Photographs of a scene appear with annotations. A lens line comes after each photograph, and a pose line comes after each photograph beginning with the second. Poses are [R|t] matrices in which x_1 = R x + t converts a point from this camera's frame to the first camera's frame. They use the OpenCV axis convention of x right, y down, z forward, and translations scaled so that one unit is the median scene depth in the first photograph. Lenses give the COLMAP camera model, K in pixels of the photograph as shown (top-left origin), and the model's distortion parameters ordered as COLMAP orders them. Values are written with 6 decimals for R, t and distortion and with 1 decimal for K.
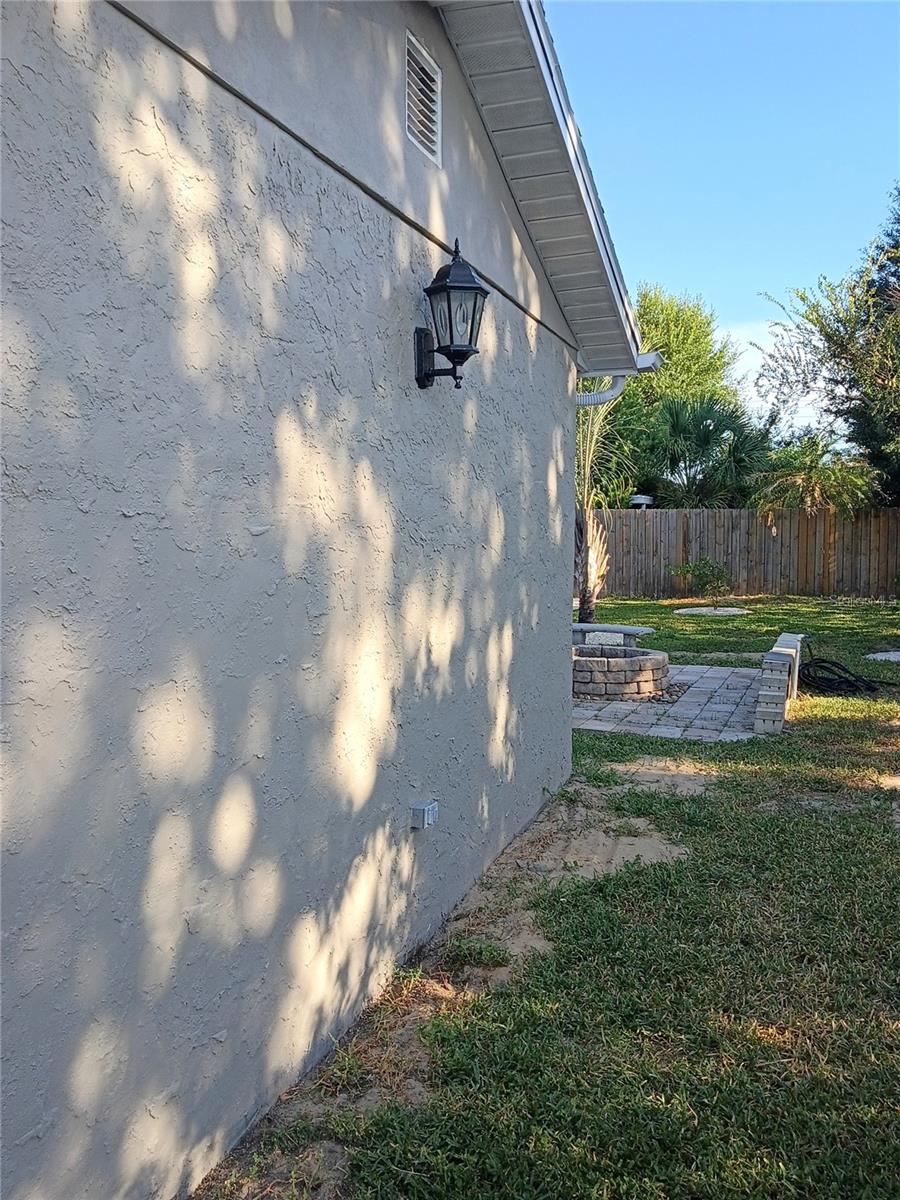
lens RADIAL K [[995.2, 0, 445.9], [0, 995.2, 590.9], [0, 0, 1]] dist [0.078986, -0.175796]
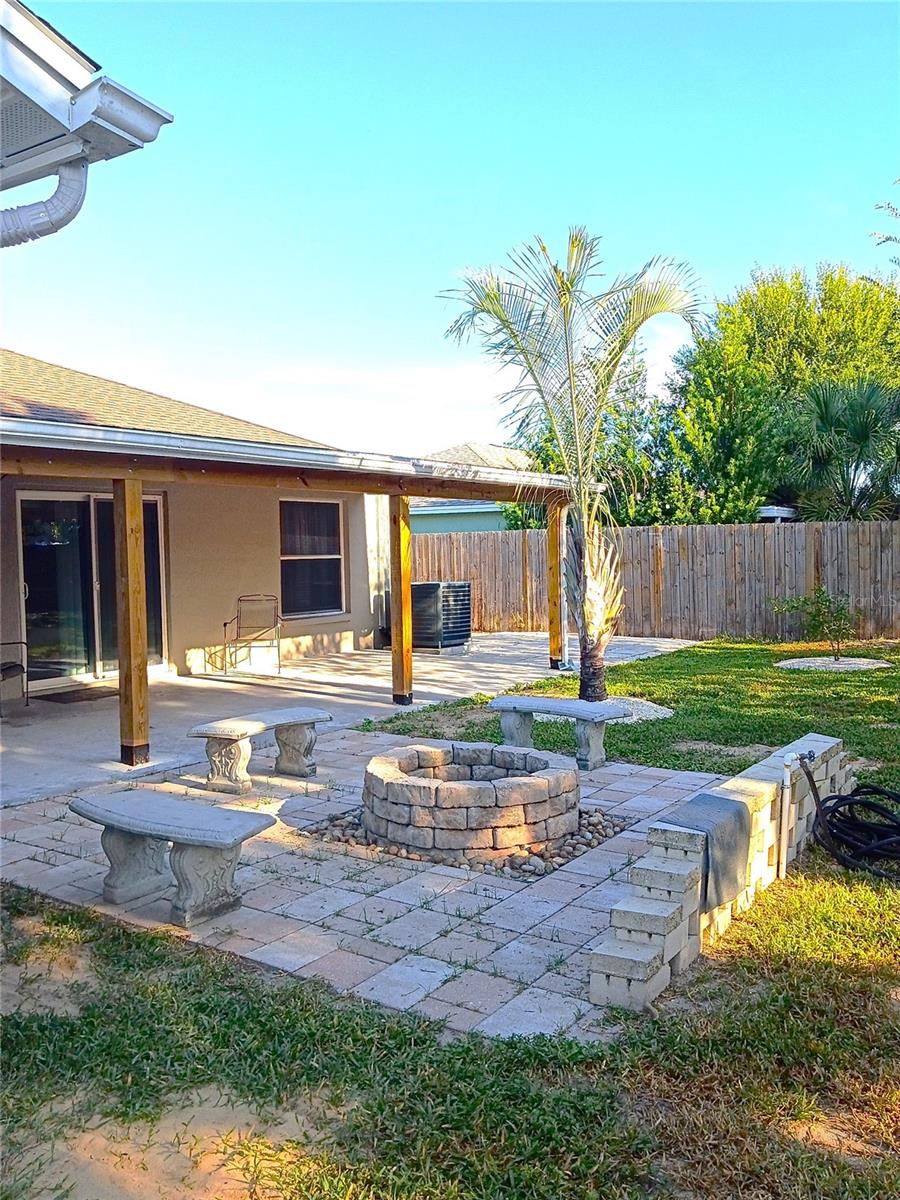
lens RADIAL K [[969.8, 0, 447.9], [0, 969.8, 591.3], [0, 0, 1]] dist [-0.003224, -0.004681]
pose [[0.971814, -0.004081, -0.235712, 0.204749], [-0.001438, 0.999729, -0.023240, -0.018217], [0.235743, 0.022924, 0.971545, 0.330053]]
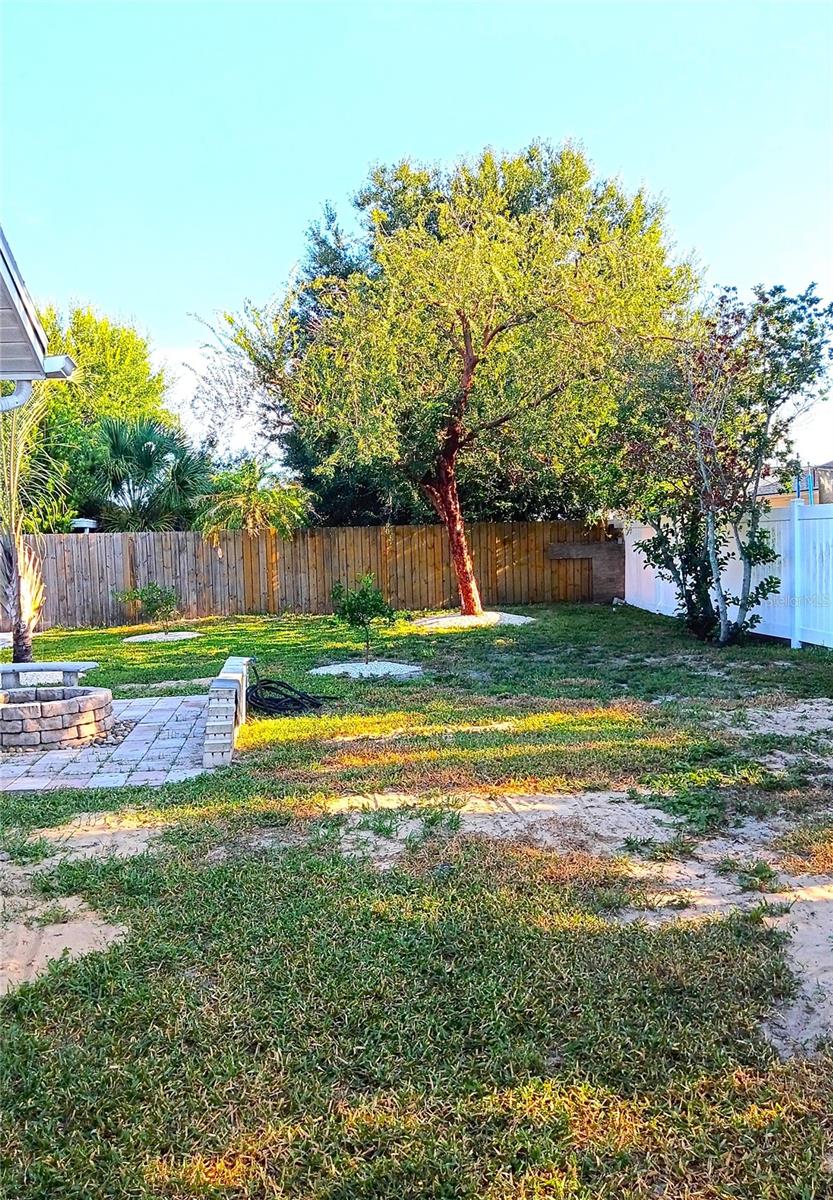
lens RADIAL K [[987.5, 0, 416.5], [0, 987.5, 600.0], [0, 0, 1]] dist [-0.011524, -0.008618]
pose [[0.873754, -0.053881, 0.483375, 0.025055], [0.060208, 0.998183, 0.002432, -0.003671], [-0.482627, 0.026979, 0.875410, 0.050703]]
